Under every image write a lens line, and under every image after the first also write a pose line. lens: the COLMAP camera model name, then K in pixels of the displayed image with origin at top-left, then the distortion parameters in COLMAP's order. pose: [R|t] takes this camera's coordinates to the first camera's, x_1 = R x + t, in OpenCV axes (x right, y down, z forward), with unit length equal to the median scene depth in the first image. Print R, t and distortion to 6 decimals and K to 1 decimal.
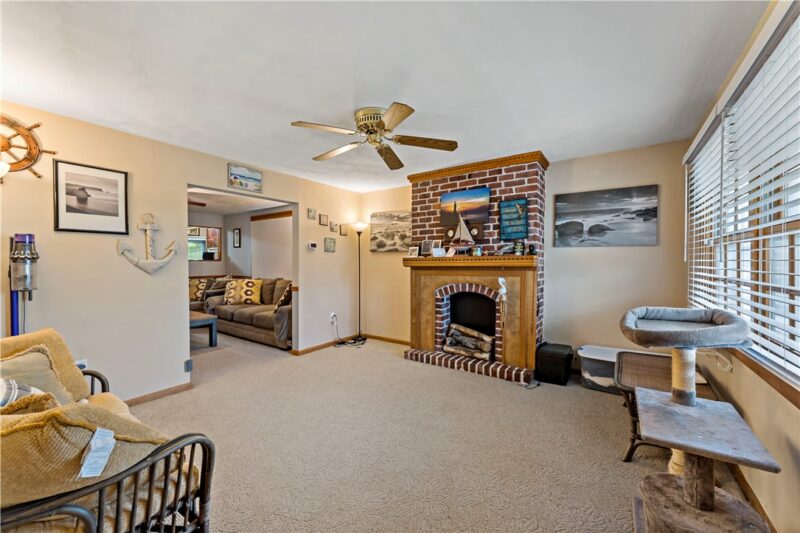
lens RADIAL K [[324.1, 0, 402.2], [0, 324.1, 263.7], [0, 0, 1]] dist [-0.002386, 0.000317]
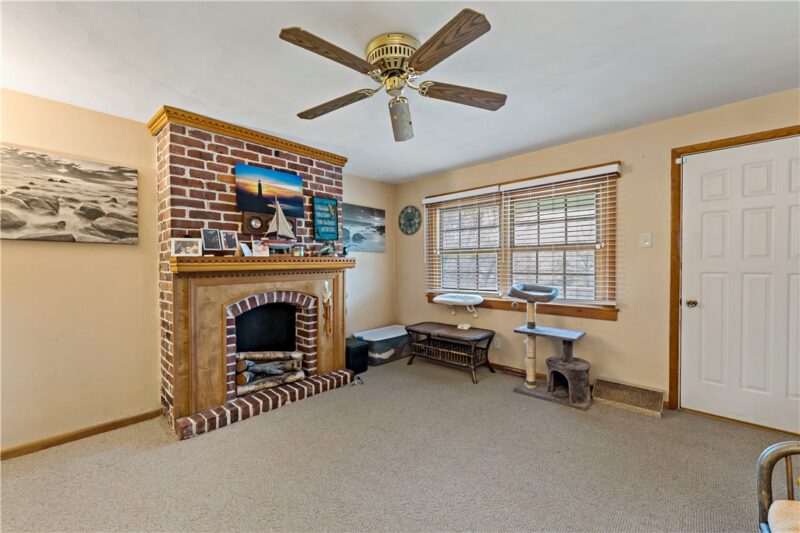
lens RADIAL K [[324.1, 0, 400.6], [0, 324.1, 266.9], [0, 0, 1]] dist [-0.002386, 0.000317]
pose [[0.135597, -0.006228, 0.990745, -0.523990], [0.013220, 0.999903, 0.004476, 0.002291], [-0.990676, 0.012491, 0.135666, 0.603253]]
